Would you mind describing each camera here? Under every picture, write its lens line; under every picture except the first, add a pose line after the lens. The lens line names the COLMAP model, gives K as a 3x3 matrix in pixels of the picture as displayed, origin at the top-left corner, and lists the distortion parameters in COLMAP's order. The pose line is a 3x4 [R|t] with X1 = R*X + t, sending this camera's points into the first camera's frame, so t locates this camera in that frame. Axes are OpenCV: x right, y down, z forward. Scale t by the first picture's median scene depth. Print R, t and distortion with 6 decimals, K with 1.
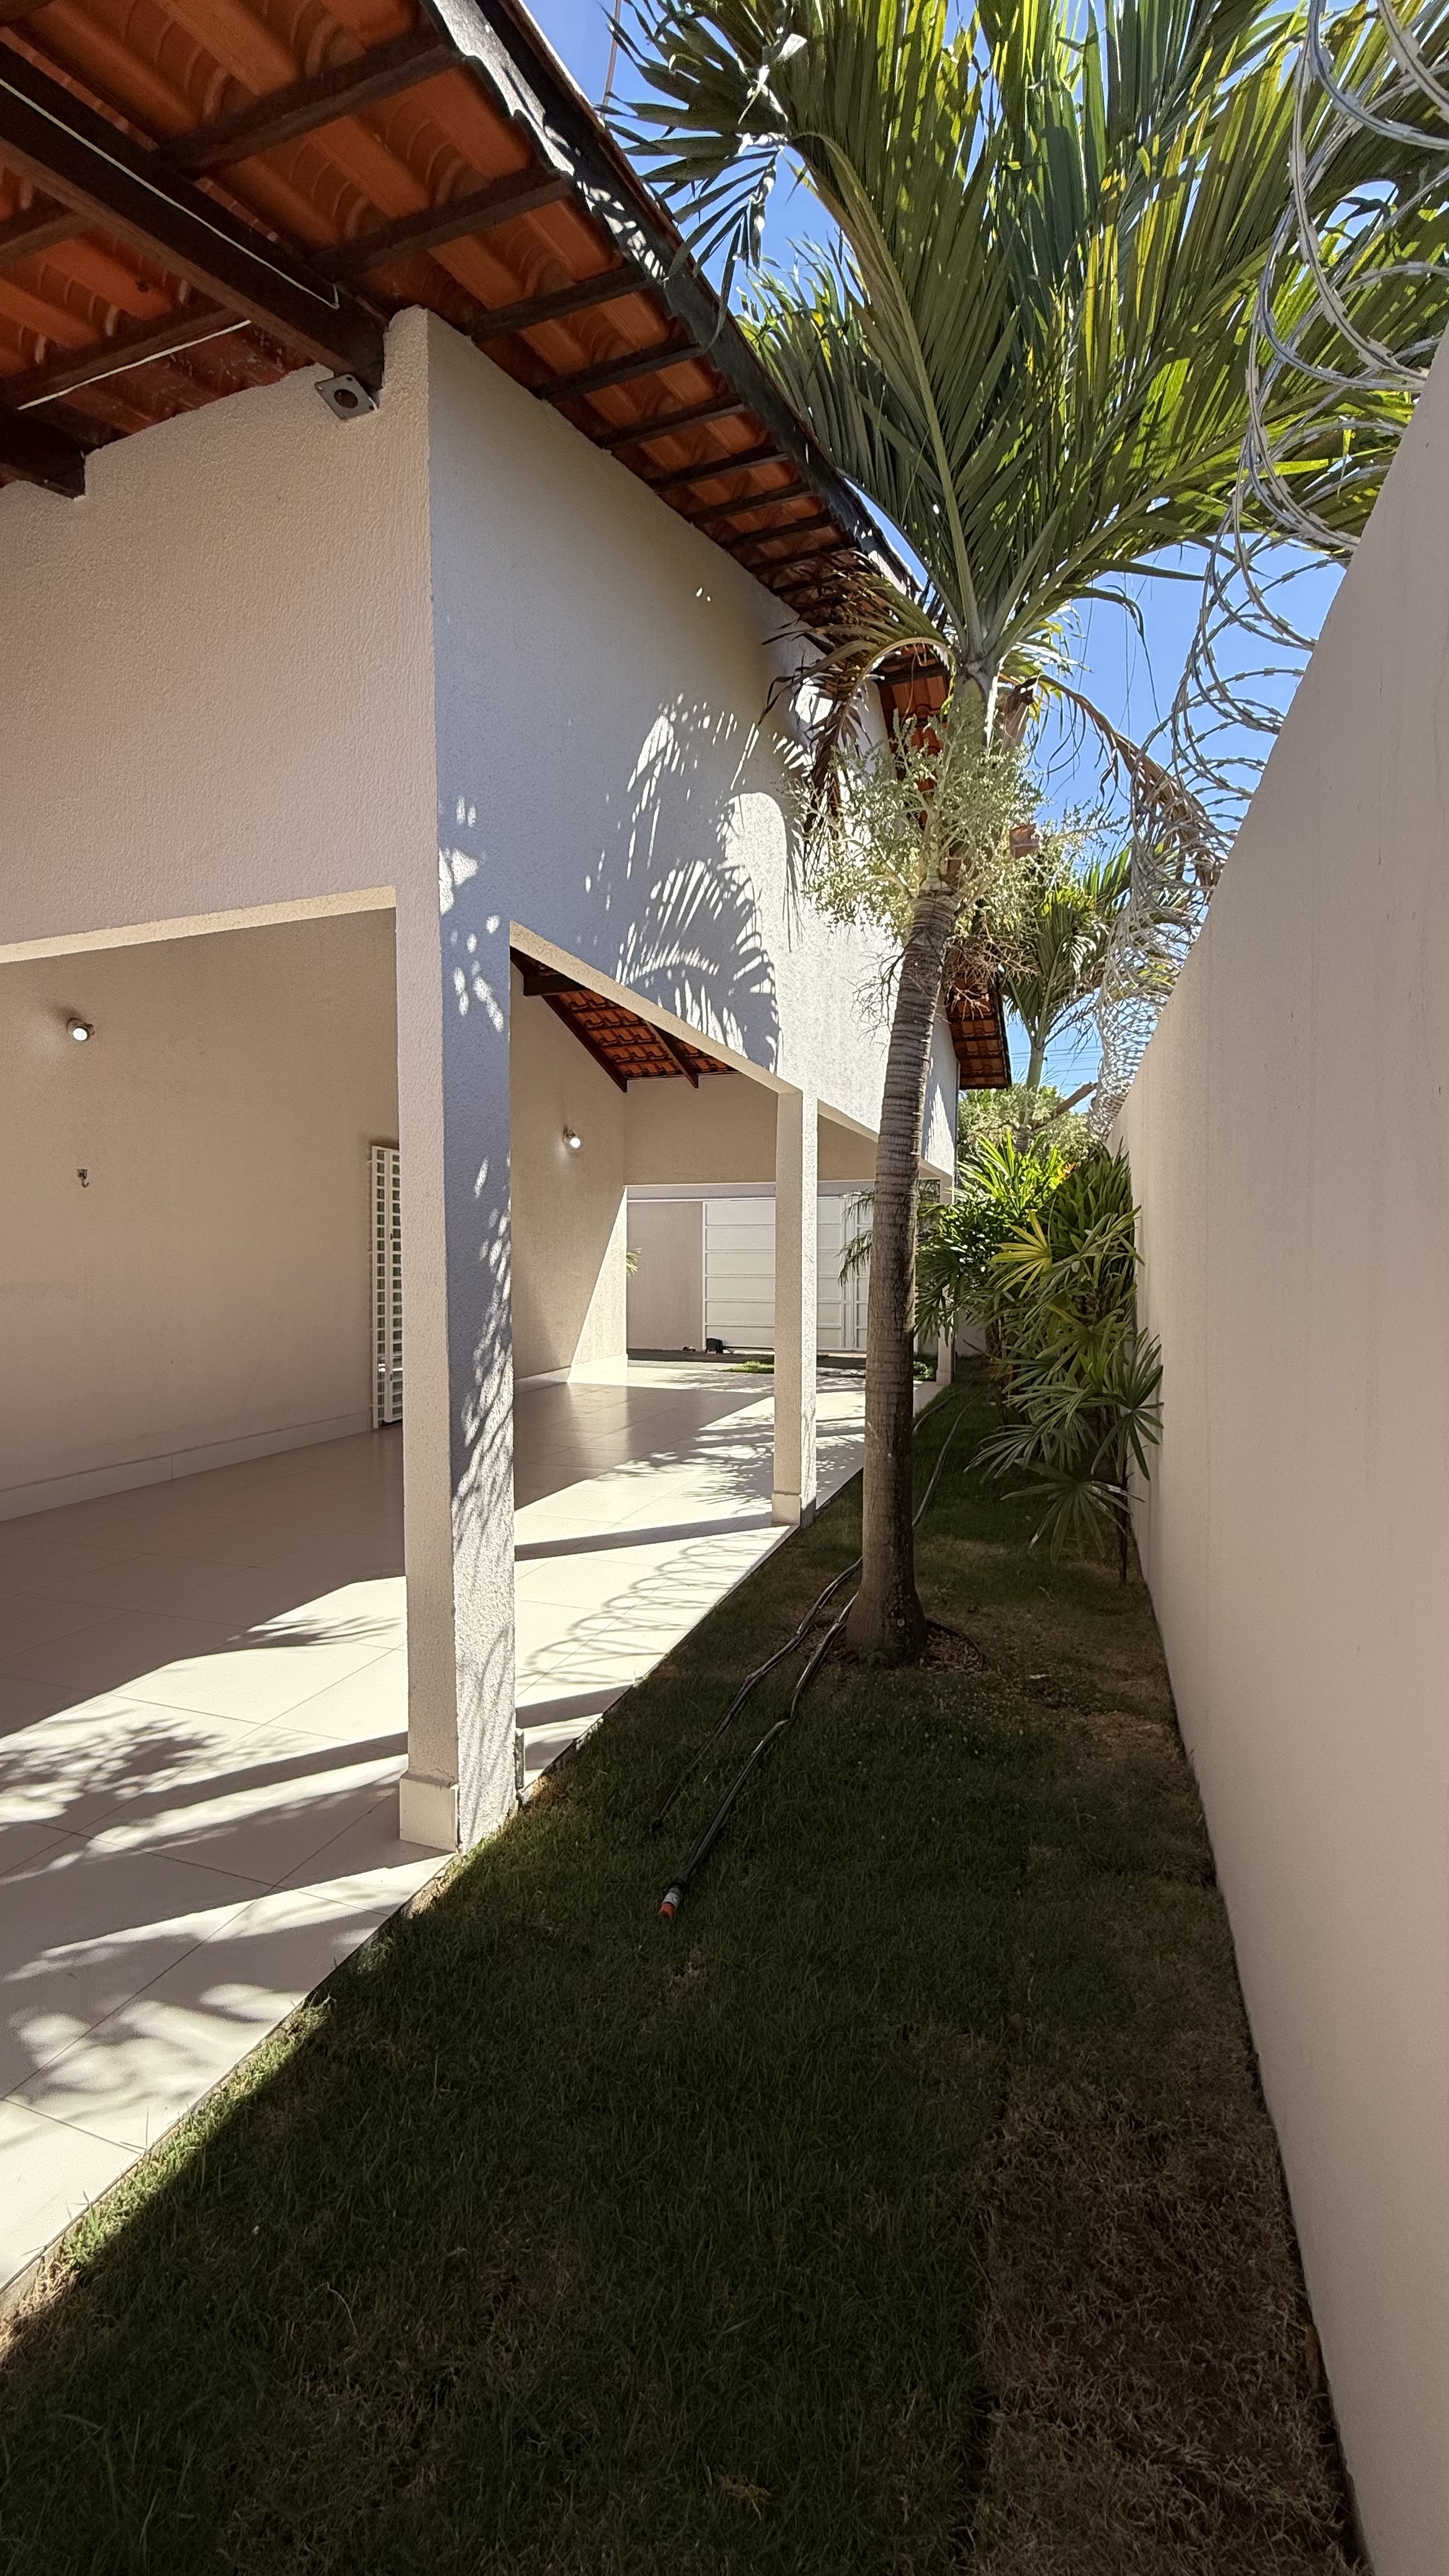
lens RADIAL K [[1028.6, 0, 725.2], [0, 1028.6, 1288.7], [0, 0, 1]] dist [0.001452, -0.000440]
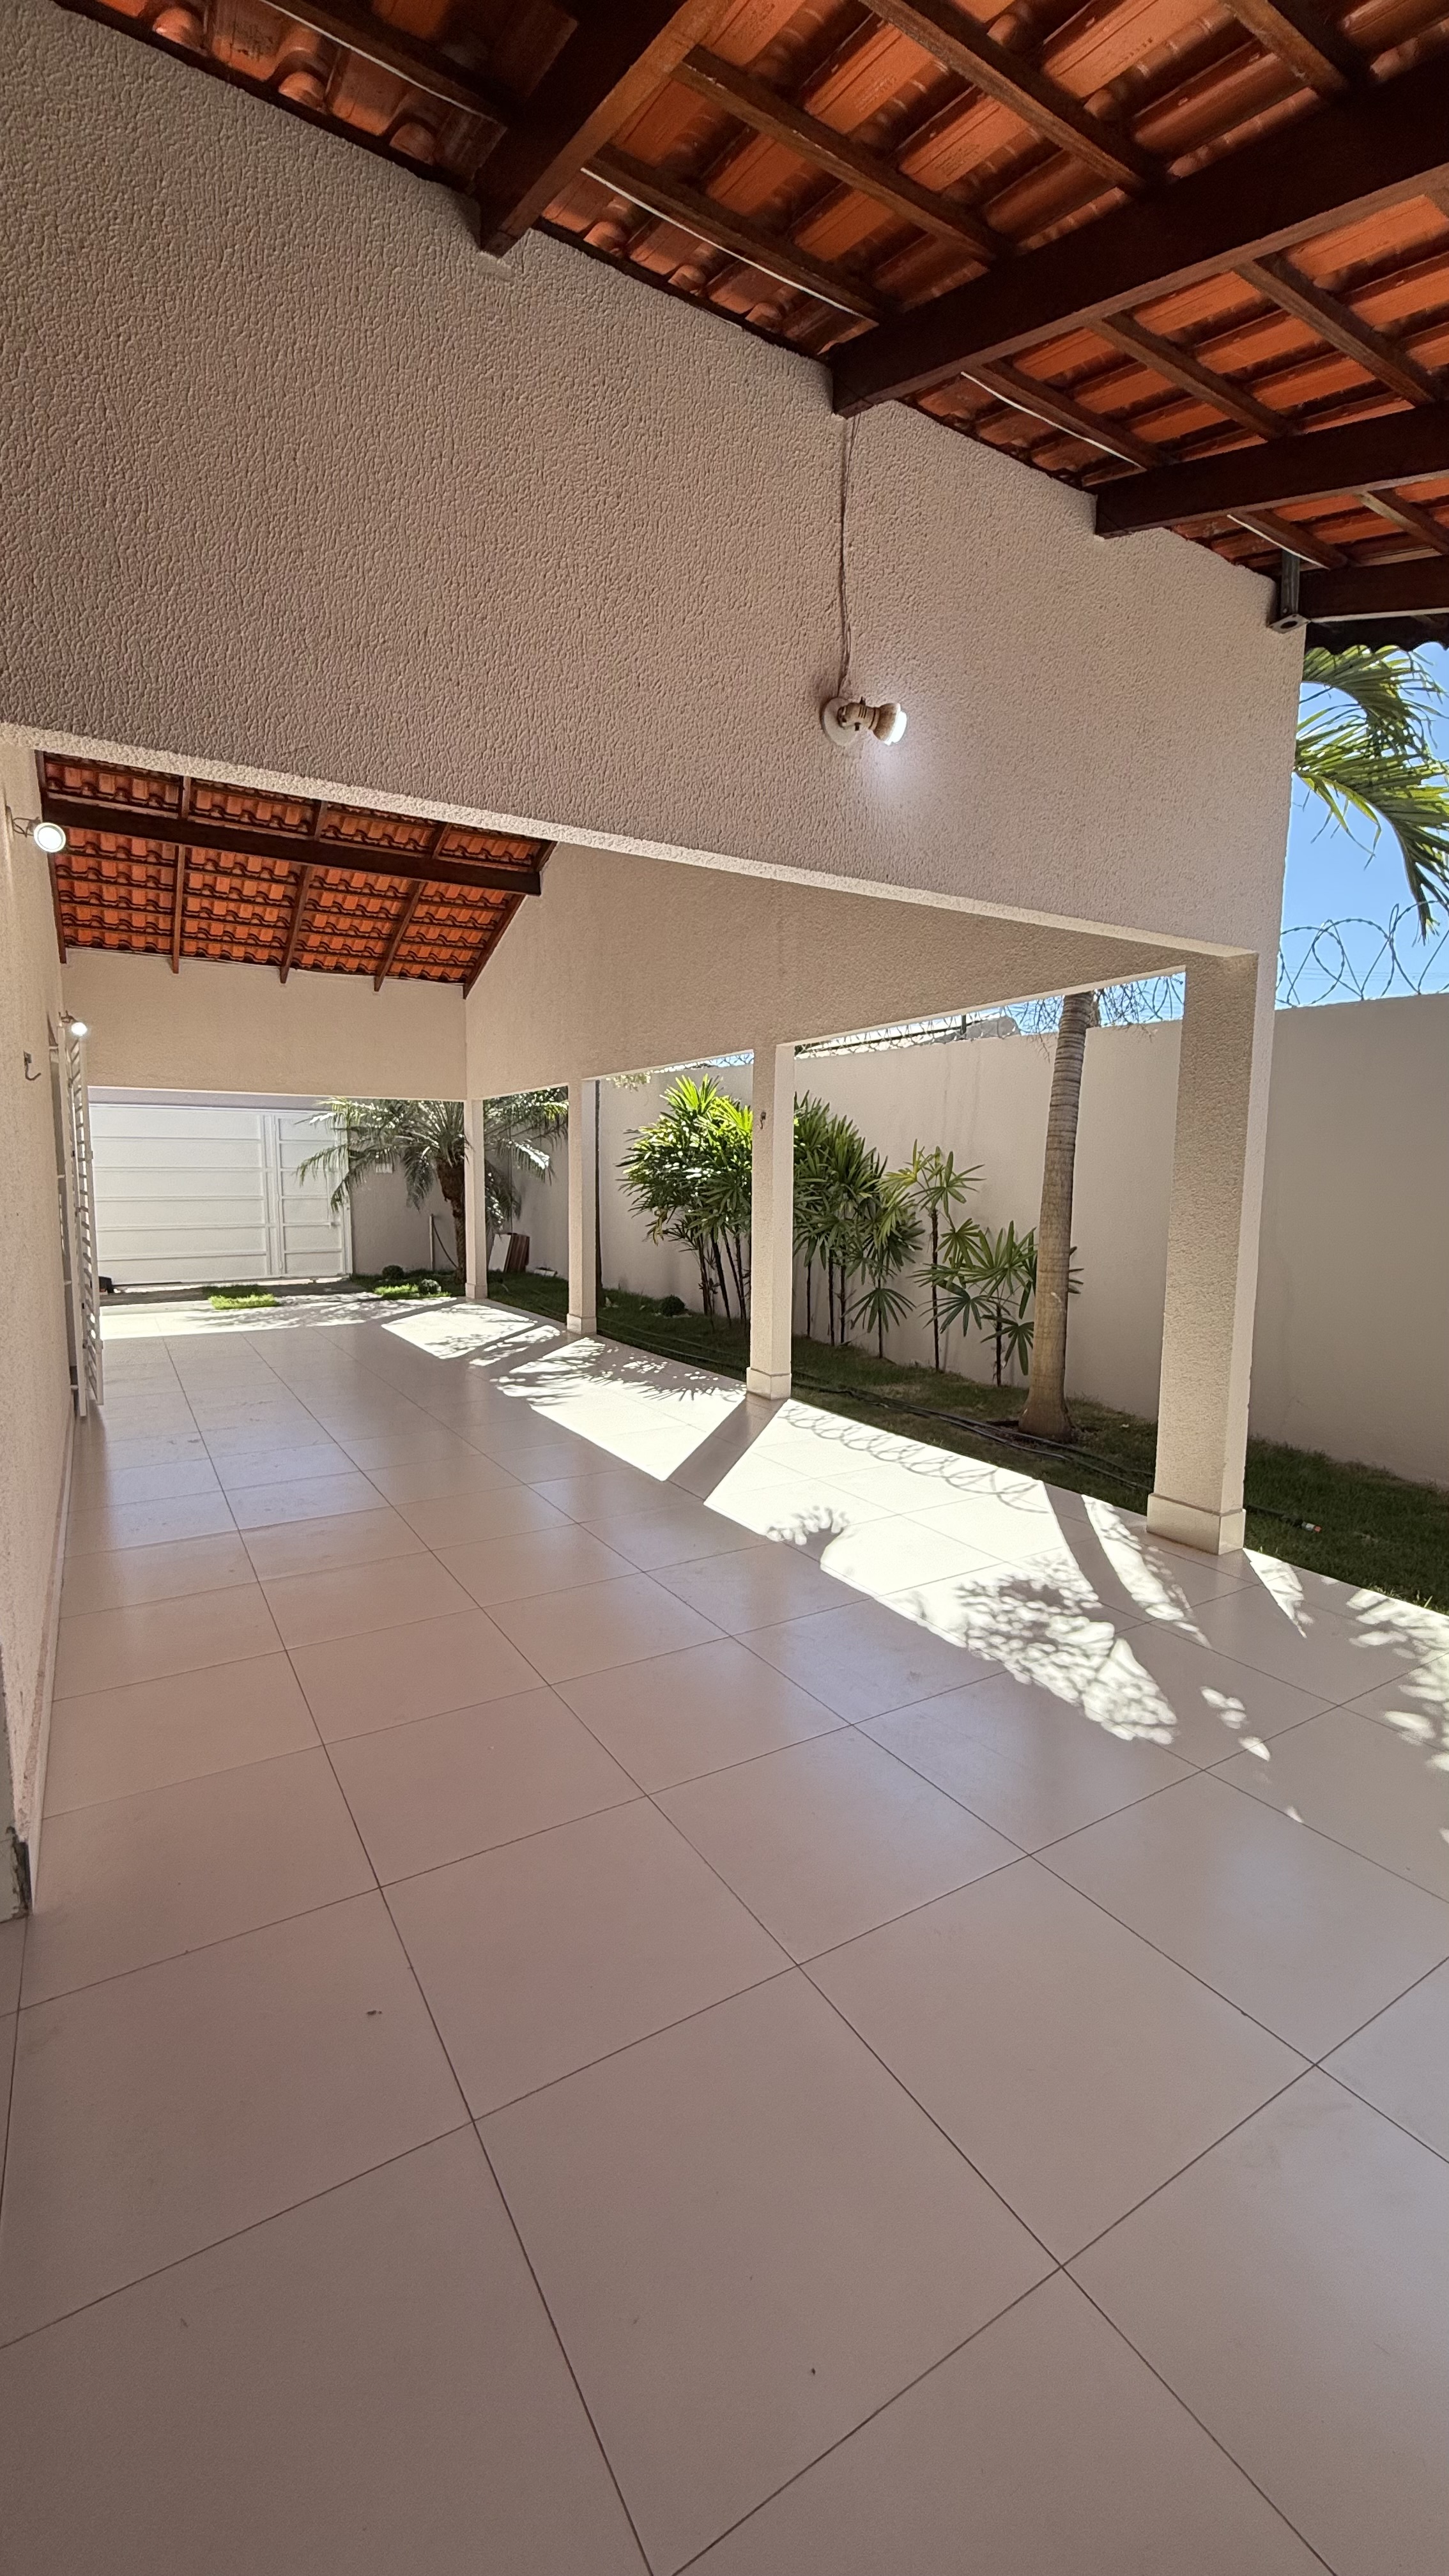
lens RADIAL K [[1028.6, 0, 741.1], [0, 1028.6, 1260.8], [0, 0, 1]] dist [0.001452, -0.000440]
pose [[0.629337, -0.064981, 0.774411, -1.716114], [0.021555, 0.997574, 0.066190, -0.036694], [-0.776834, -0.024963, 0.629211, 0.501480]]
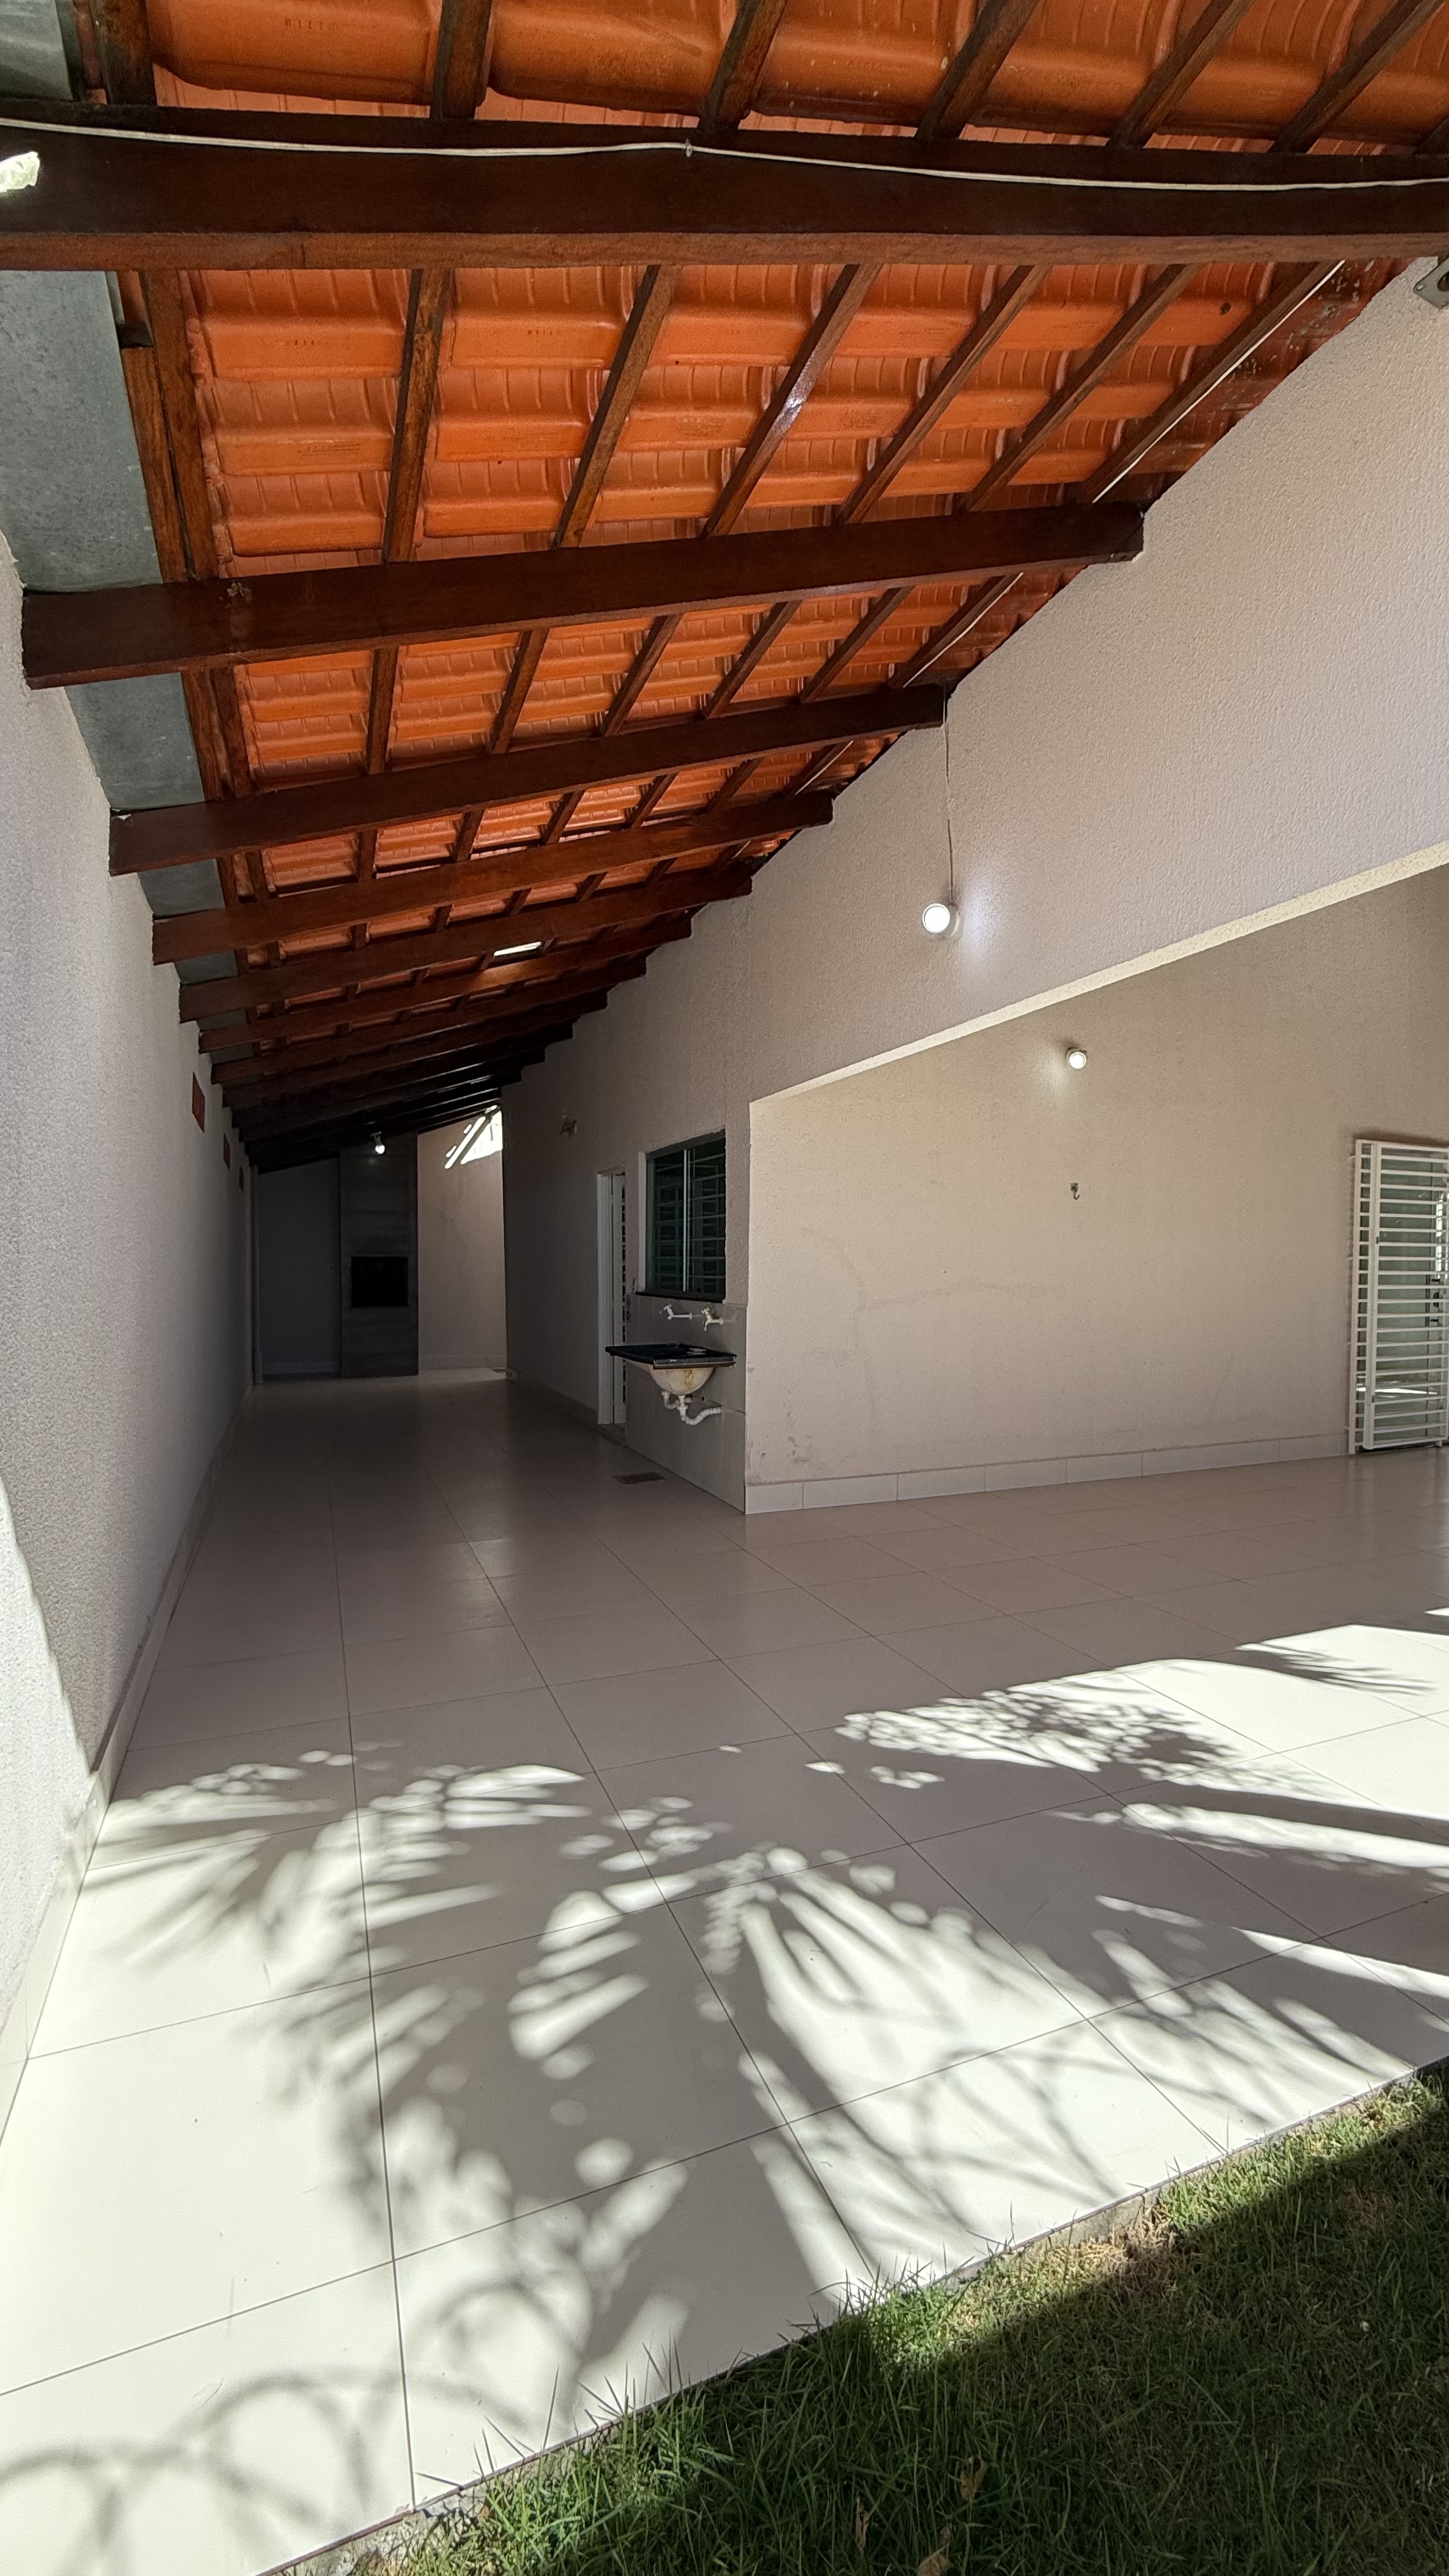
lens RADIAL K [[1028.6, 0, 723.2], [0, 1028.6, 1290.6], [0, 0, 1]] dist [0.001452, -0.000440]
pose [[0.660548, 0.022442, -0.750448, -0.087885], [-0.025660, 0.999644, 0.007309, 0.001820], [0.750345, 0.014429, 0.660889, -0.023887]]
